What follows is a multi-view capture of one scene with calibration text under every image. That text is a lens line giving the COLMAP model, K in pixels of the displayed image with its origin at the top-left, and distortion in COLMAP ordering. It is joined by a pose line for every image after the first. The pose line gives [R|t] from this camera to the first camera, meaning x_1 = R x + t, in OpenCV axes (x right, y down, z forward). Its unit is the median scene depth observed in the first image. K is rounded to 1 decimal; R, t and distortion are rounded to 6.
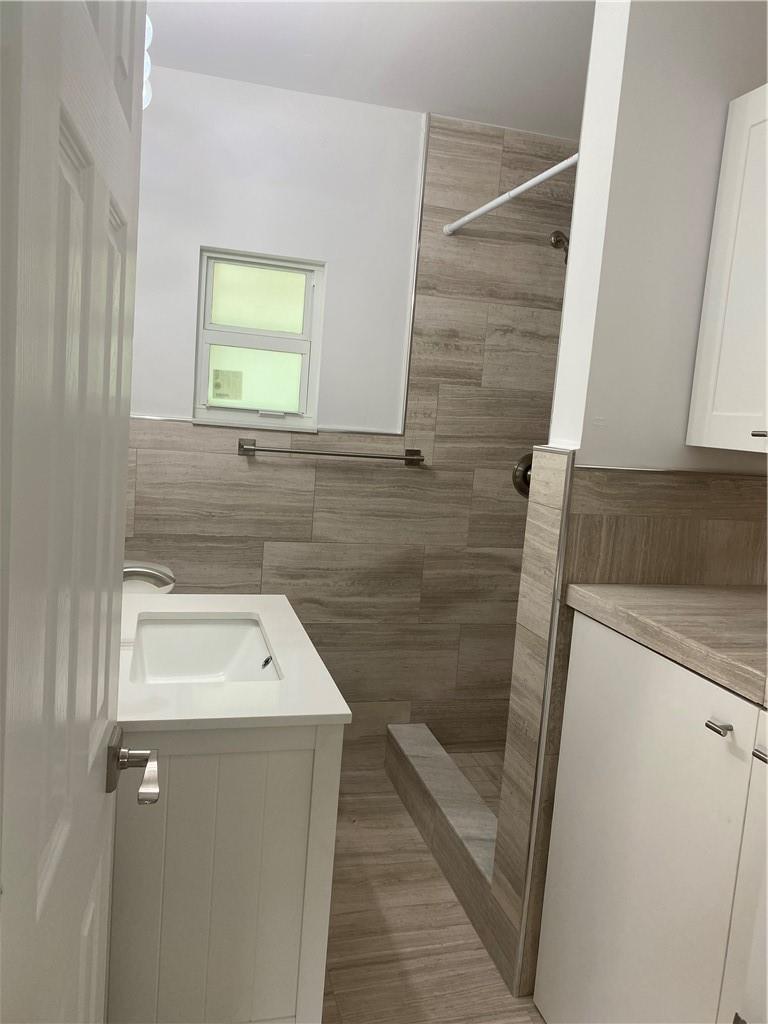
lens RADIAL K [[777.8, 0, 372.6], [0, 777.8, 505.3], [0, 0, 1]] dist [0.042197, -0.055833]
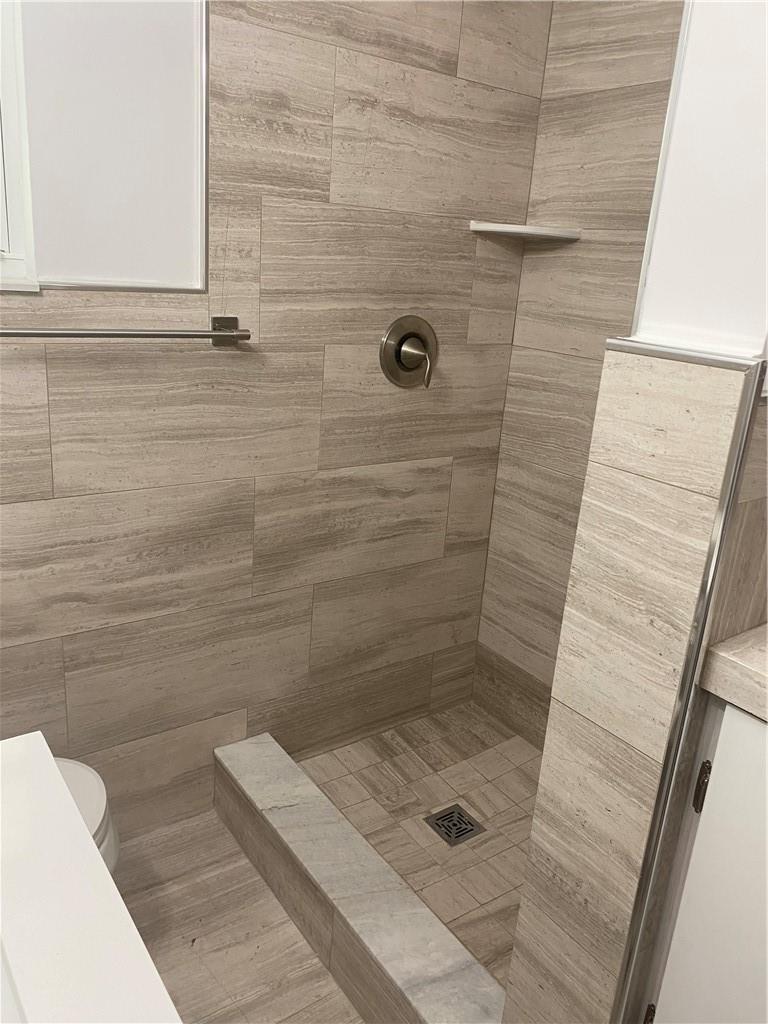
lens RADIAL K [[777.8, 0, 388.3], [0, 777.8, 499.6], [0, 0, 1]] dist [0.042197, -0.055833]
pose [[0.931669, -0.112976, 0.345296, -0.050919], [0.040179, 0.976632, 0.211132, -0.059061], [-0.361080, -0.182831, 0.914436, 0.421274]]
